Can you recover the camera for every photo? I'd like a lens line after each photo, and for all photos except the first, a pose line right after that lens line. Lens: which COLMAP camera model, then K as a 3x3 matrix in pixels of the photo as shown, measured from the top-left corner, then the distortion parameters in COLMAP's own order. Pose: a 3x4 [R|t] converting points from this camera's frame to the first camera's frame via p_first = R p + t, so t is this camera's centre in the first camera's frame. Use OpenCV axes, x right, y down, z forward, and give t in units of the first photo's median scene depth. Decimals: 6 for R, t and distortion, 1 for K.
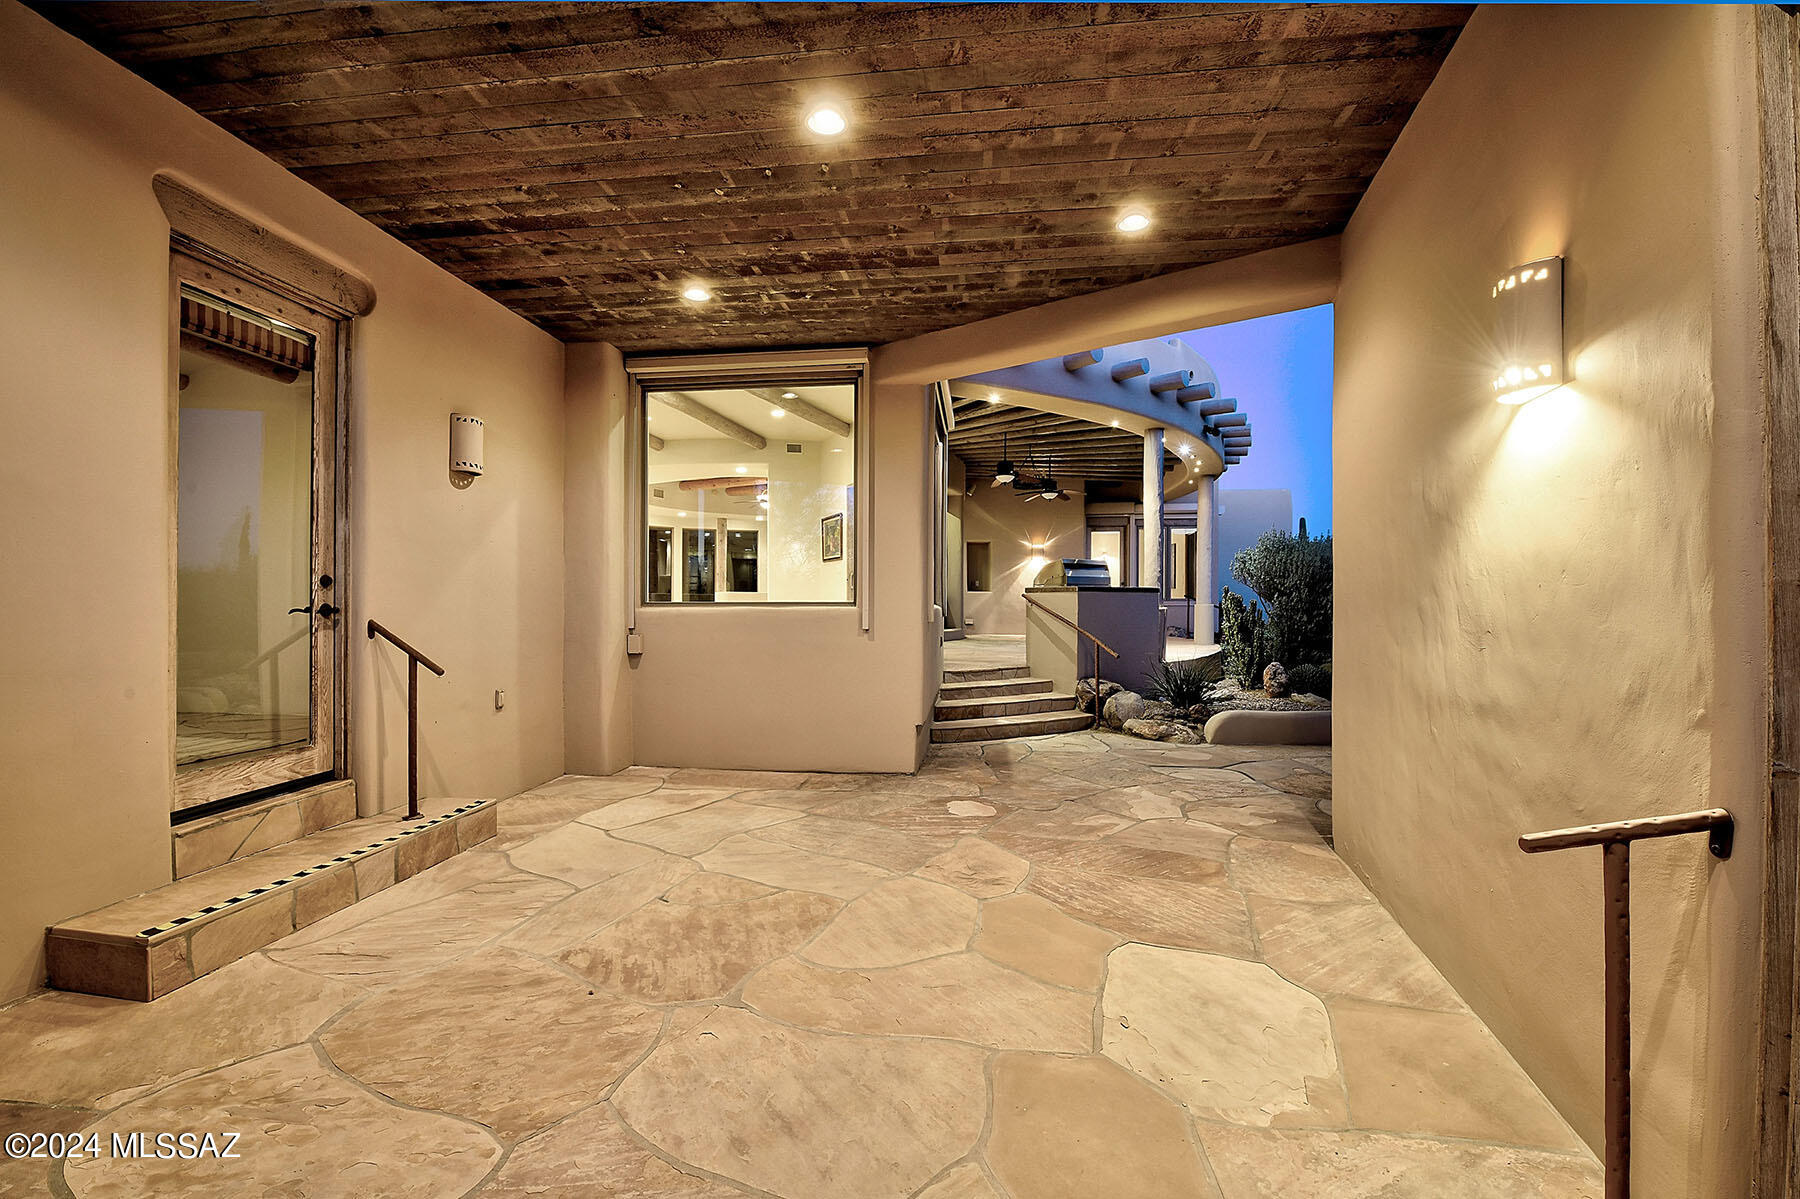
lens RADIAL K [[771.0, 0, 893.9], [0, 771.0, 599.2], [0, 0, 1]] dist [-0.008865, -0.000426]
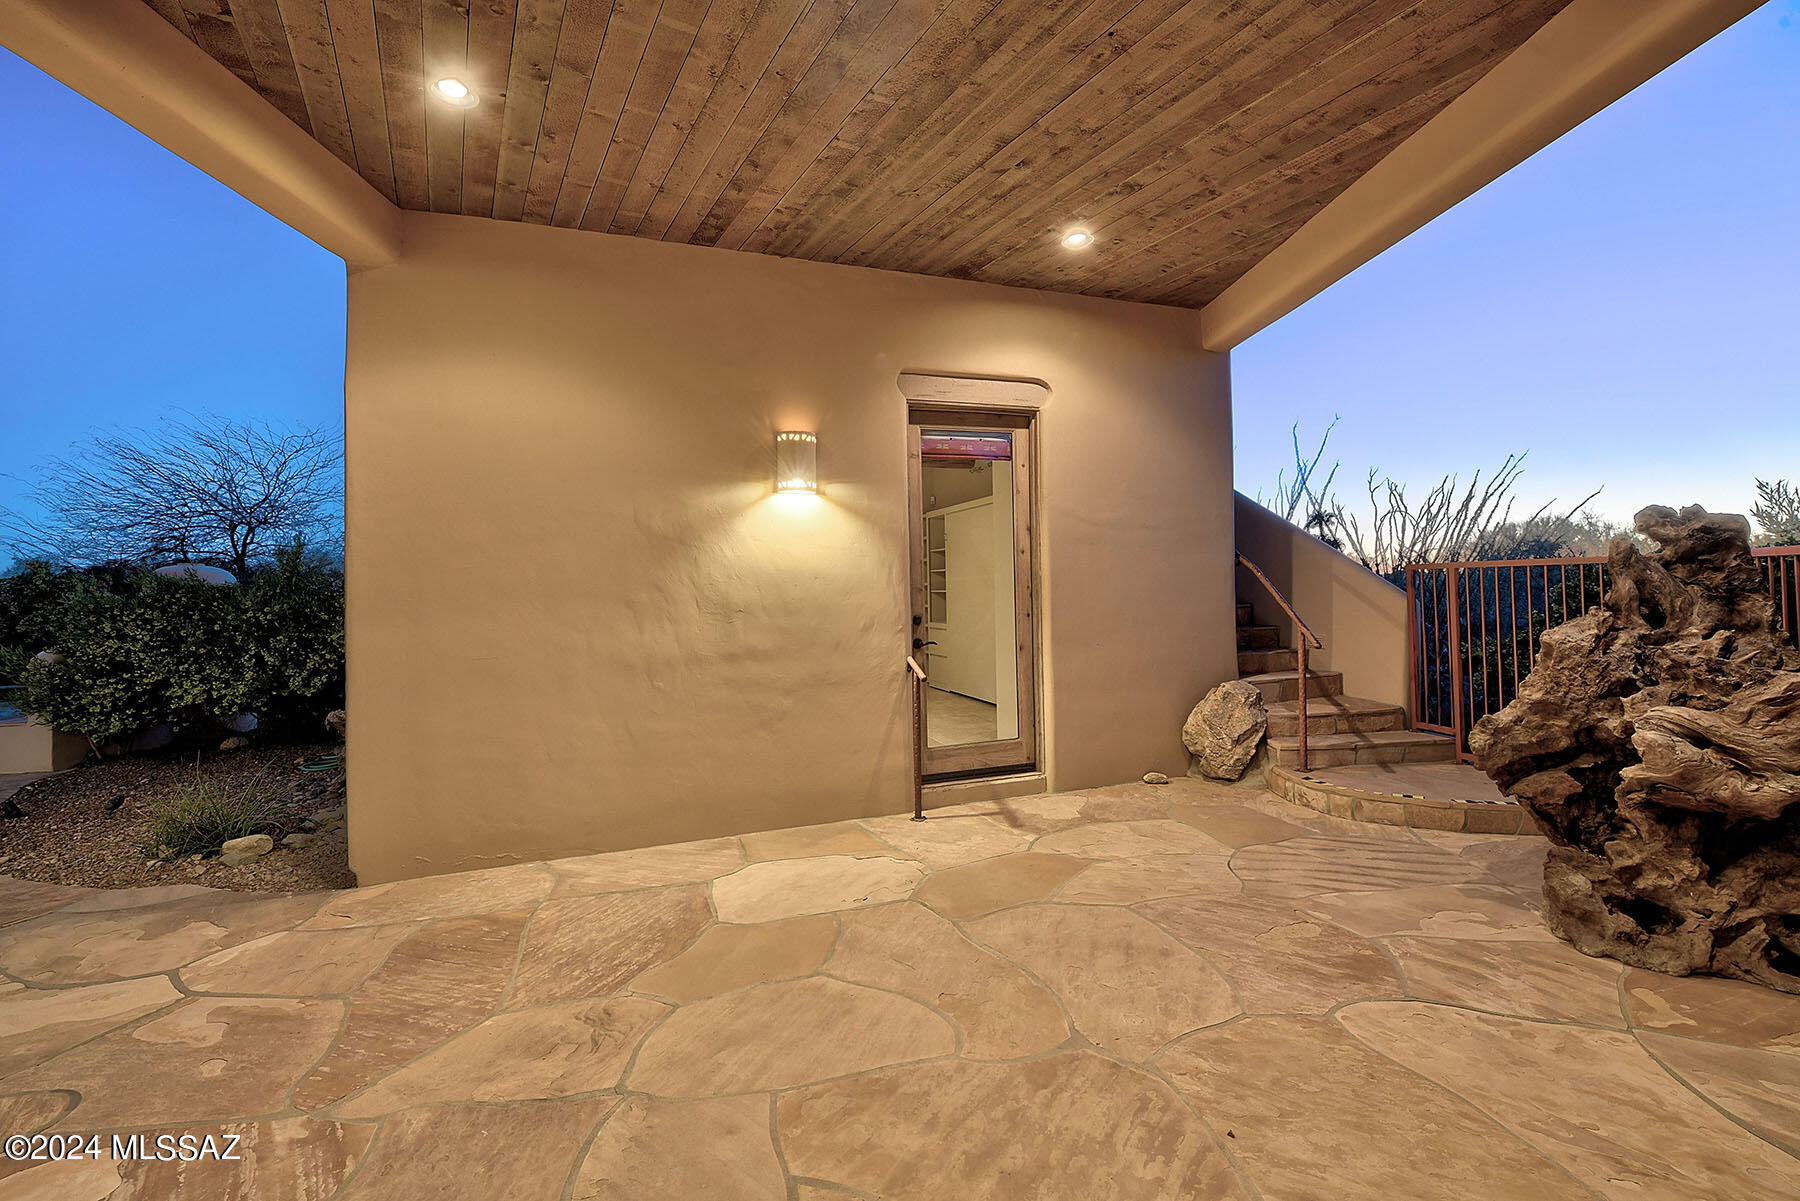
lens RADIAL K [[771.0, 0, 876.3], [0, 771.0, 579.2], [0, 0, 1]] dist [-0.008865, -0.000426]
pose [[-0.594999, 0.021438, 0.803440, -0.771921], [0.017875, 0.999750, -0.013439, -0.001048], [-0.803527, 0.006366, -0.595234, 1.665369]]
